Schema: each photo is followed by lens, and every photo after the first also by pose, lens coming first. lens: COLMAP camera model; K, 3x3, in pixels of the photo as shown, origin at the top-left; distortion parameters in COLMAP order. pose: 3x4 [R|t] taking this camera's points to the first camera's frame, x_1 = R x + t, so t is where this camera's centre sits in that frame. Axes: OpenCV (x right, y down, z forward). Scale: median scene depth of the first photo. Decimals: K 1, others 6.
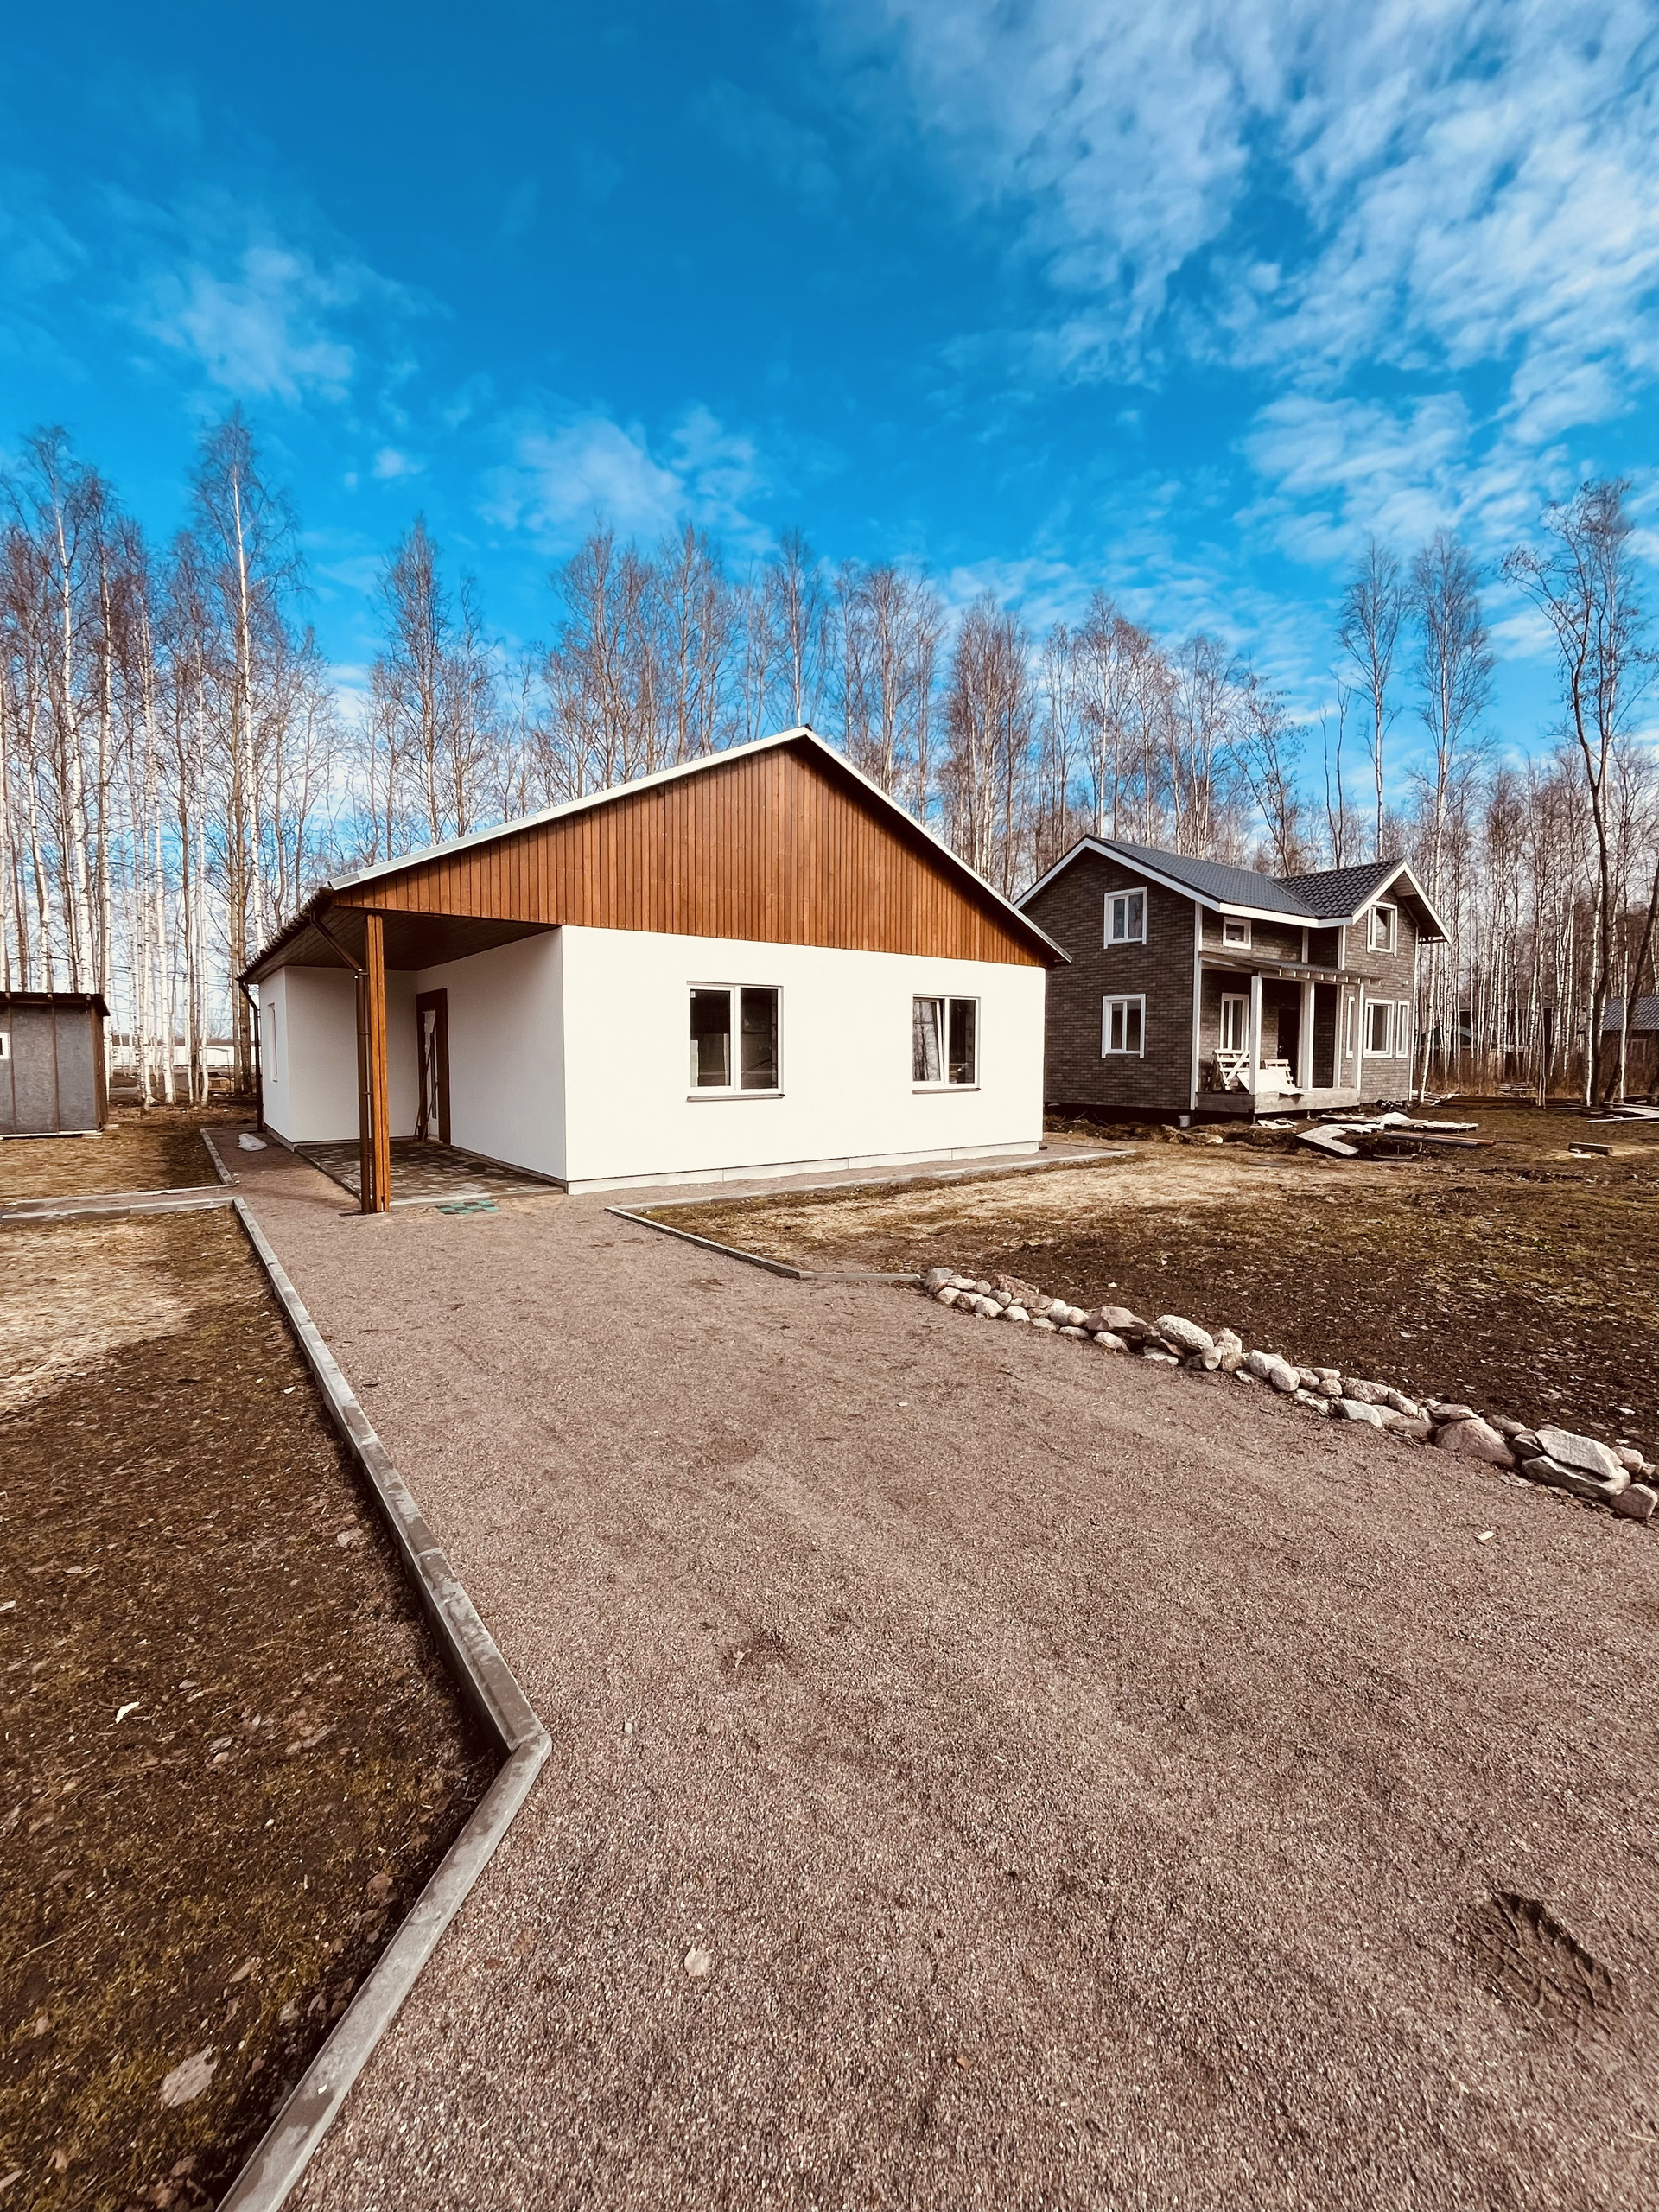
lens RADIAL K [[908.0, 0, 825.5], [0, 908.0, 1104.3], [0, 0, 1]] dist [0.001105, -0.003199]
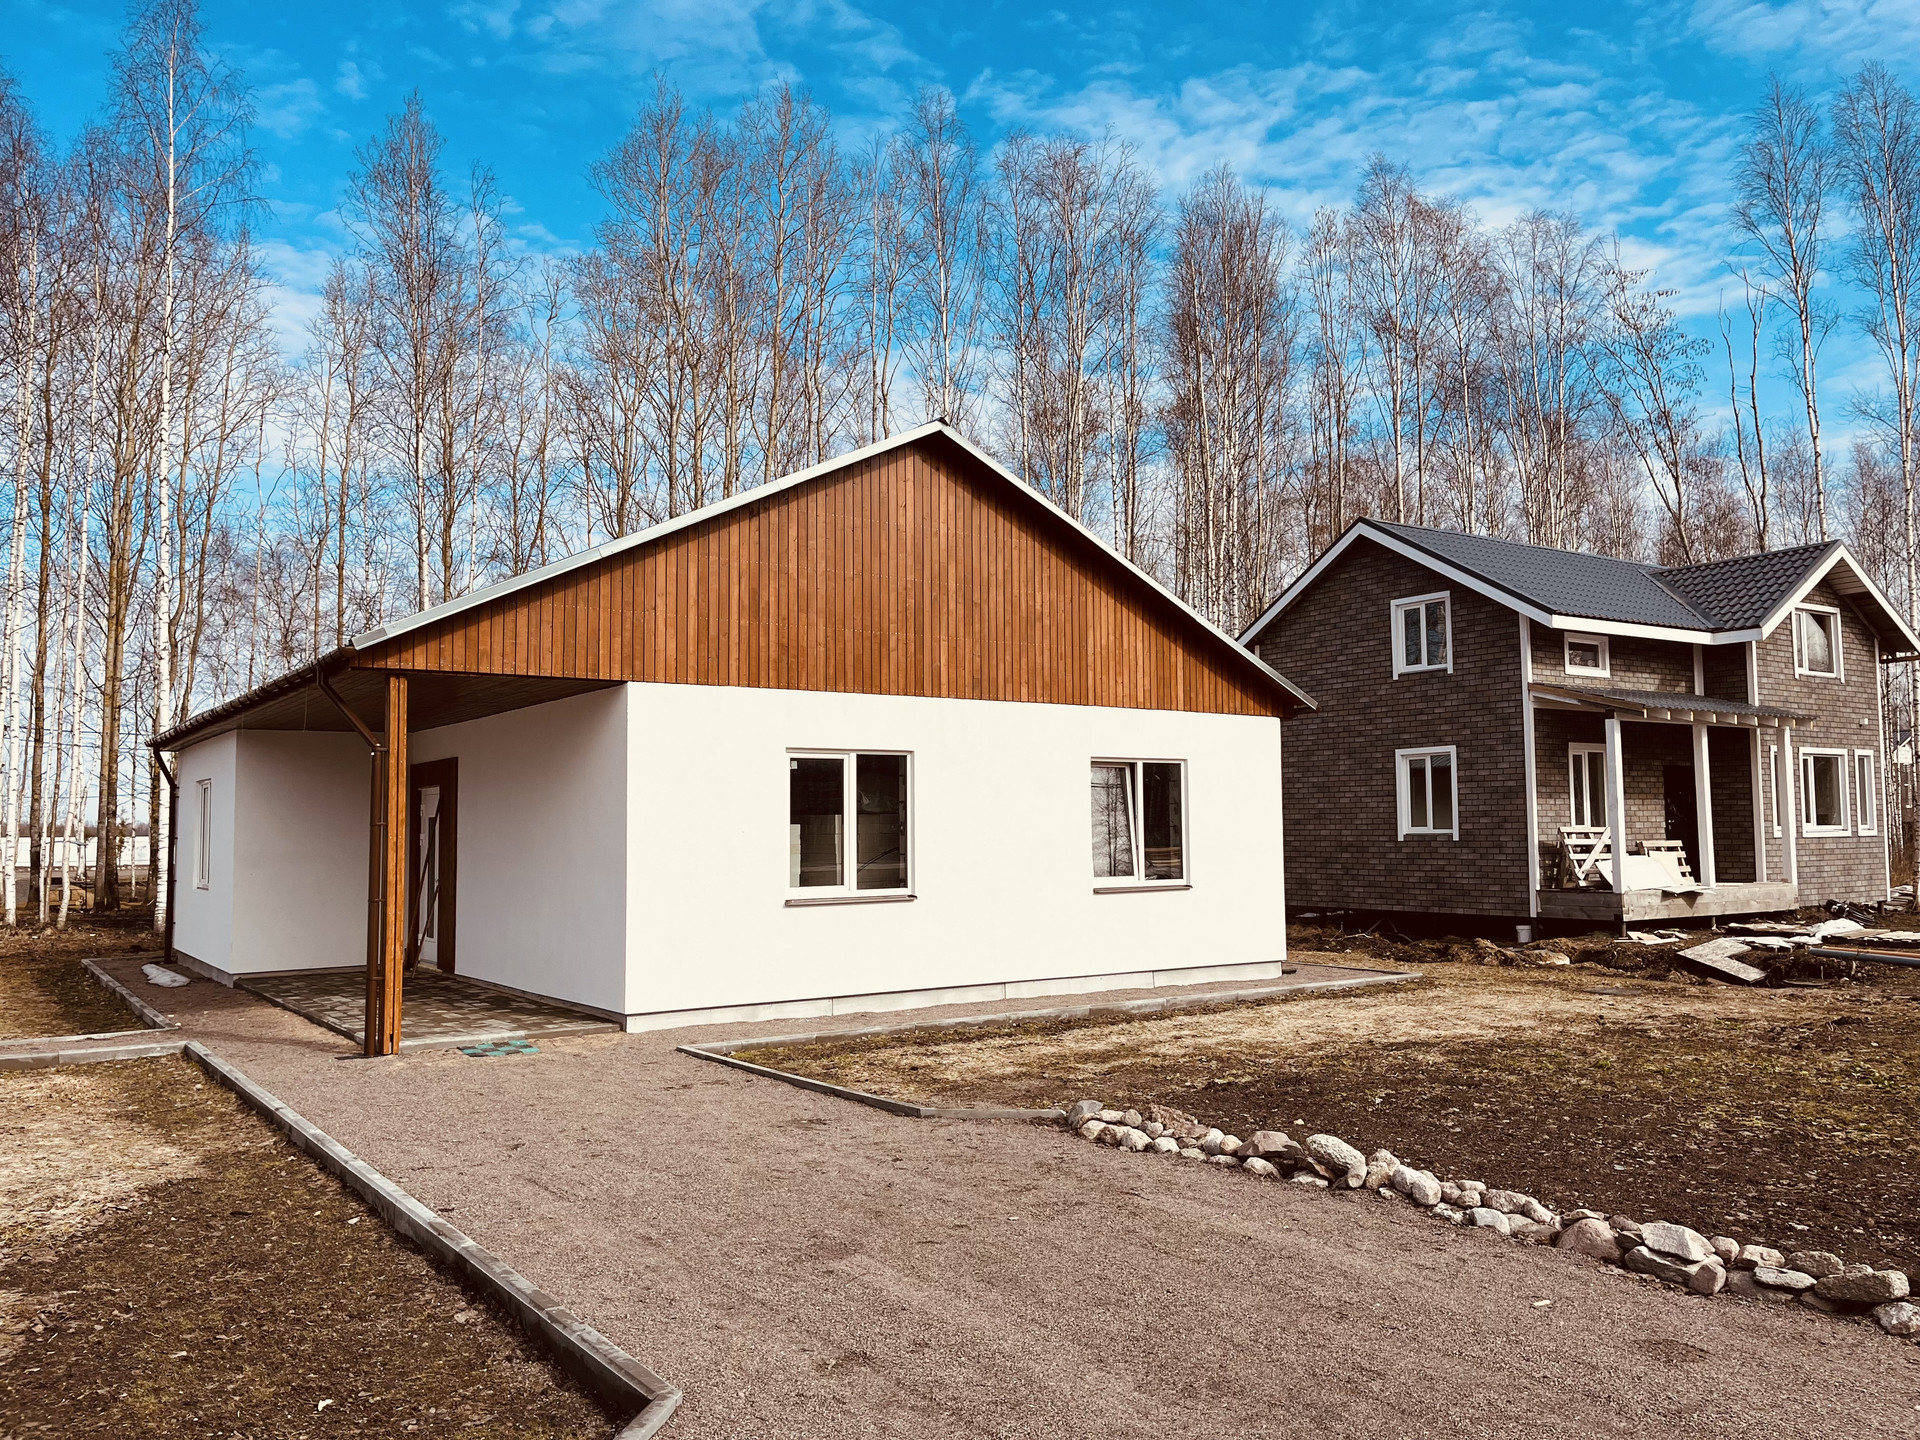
lens RADIAL K [[1477.5, 0, 966.2], [0, 1477.5, 733.8], [0, 0, 1]] dist [0.070871, -0.092893]
pose [[0.999560, -0.013126, -0.026581, 0.031370], [0.009730, 0.992226, -0.124068, 0.008086], [0.028003, 0.123755, 0.991918, -0.225179]]
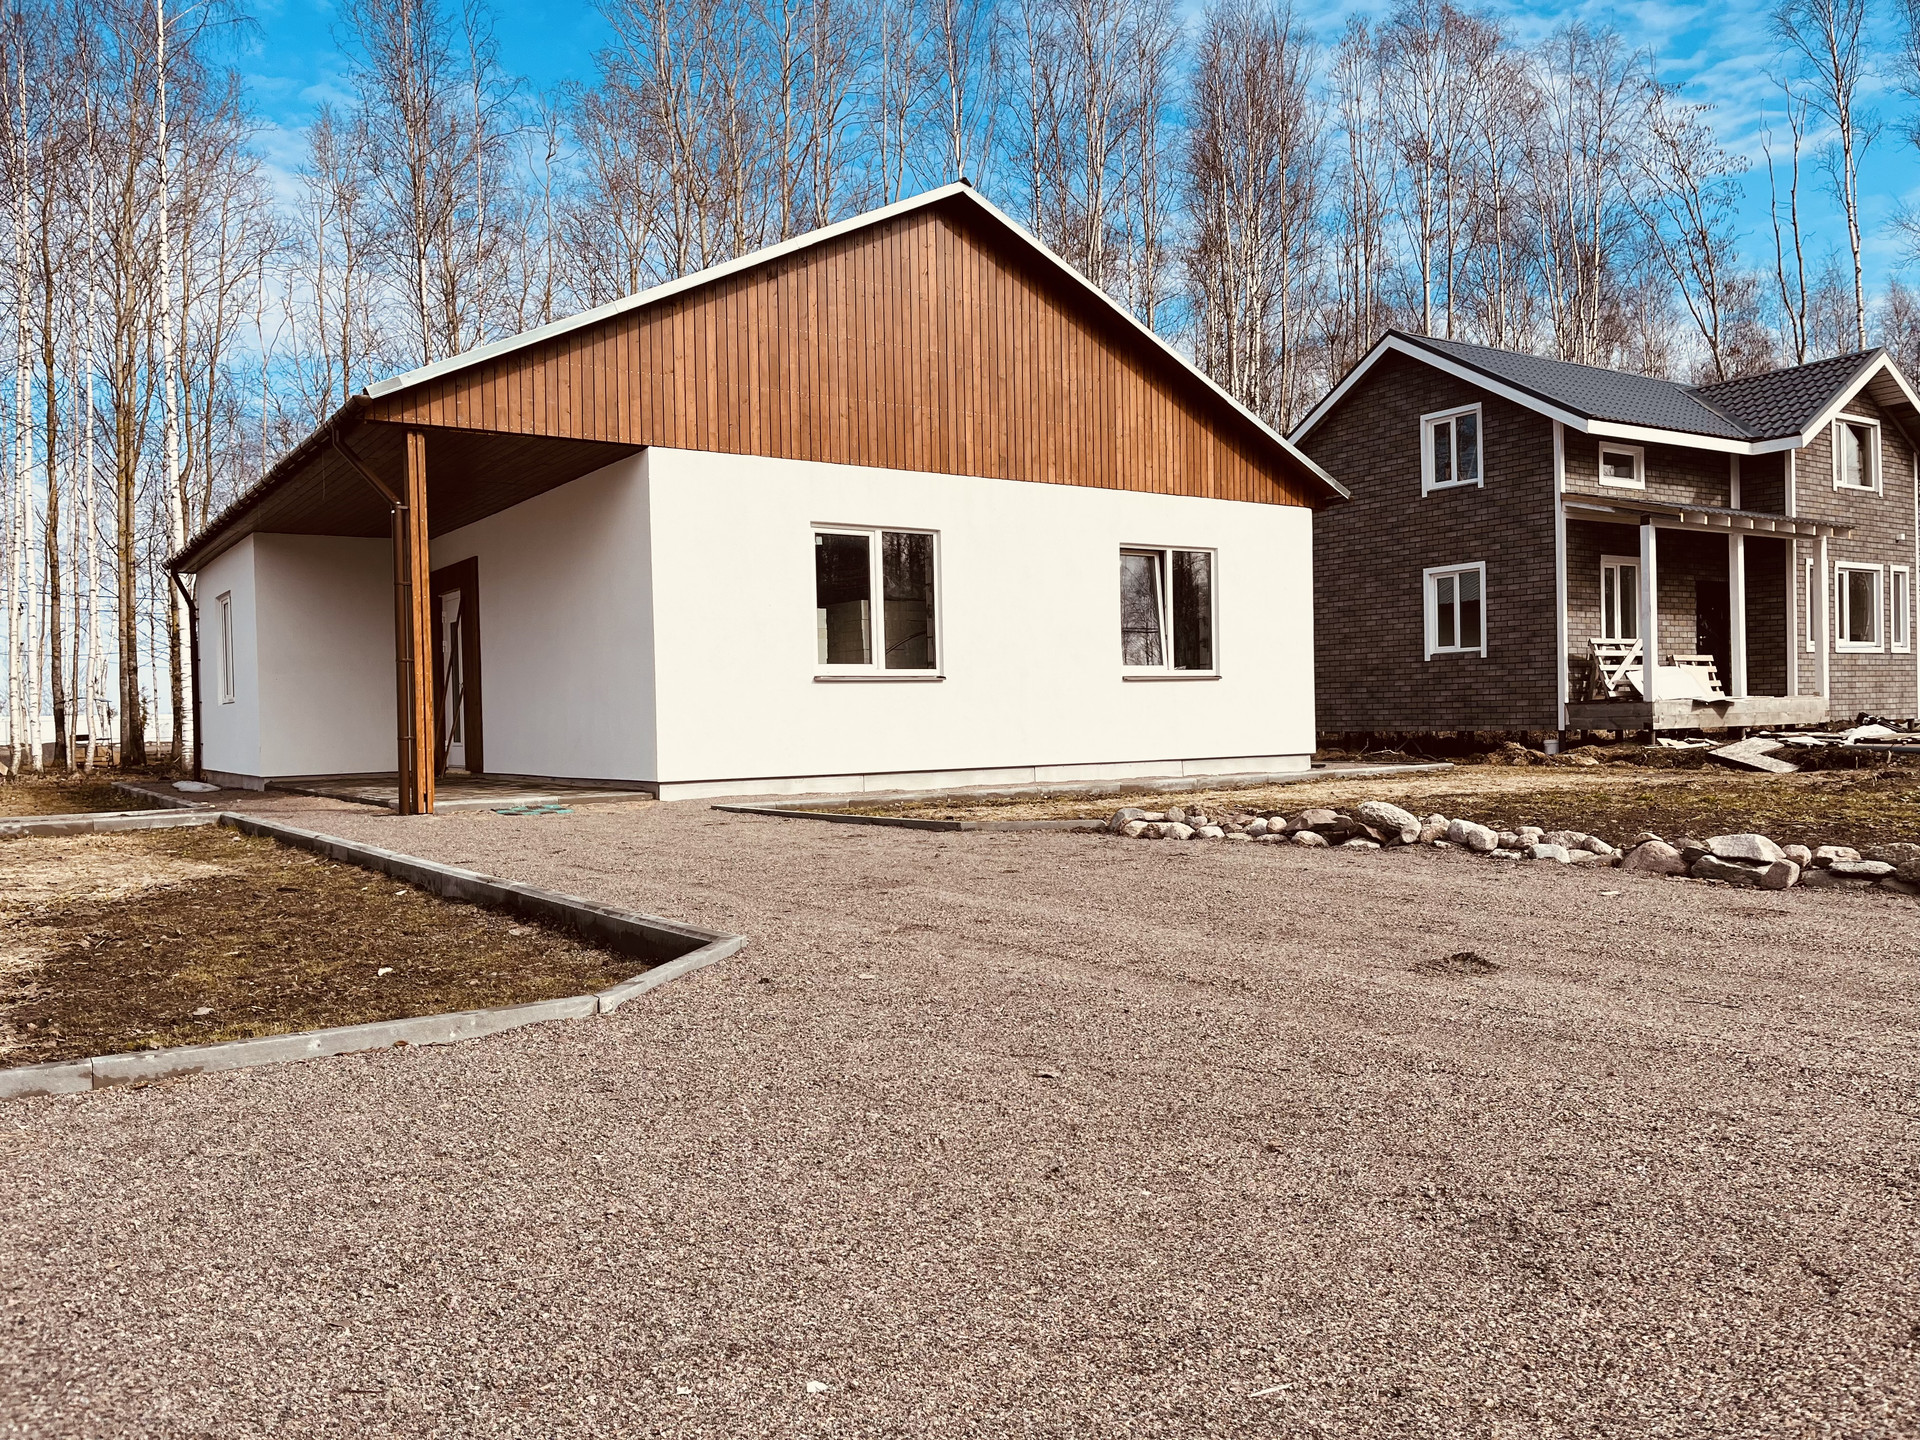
lens RADIAL K [[1477.5, 0, 966.0], [0, 1477.5, 733.4], [0, 0, 1]] dist [0.070871, -0.092893]
pose [[0.998992, -0.024434, -0.037654, 0.016844], [0.022564, 0.998529, -0.049309, 0.098848], [0.038804, 0.048410, 0.998074, -0.201587]]
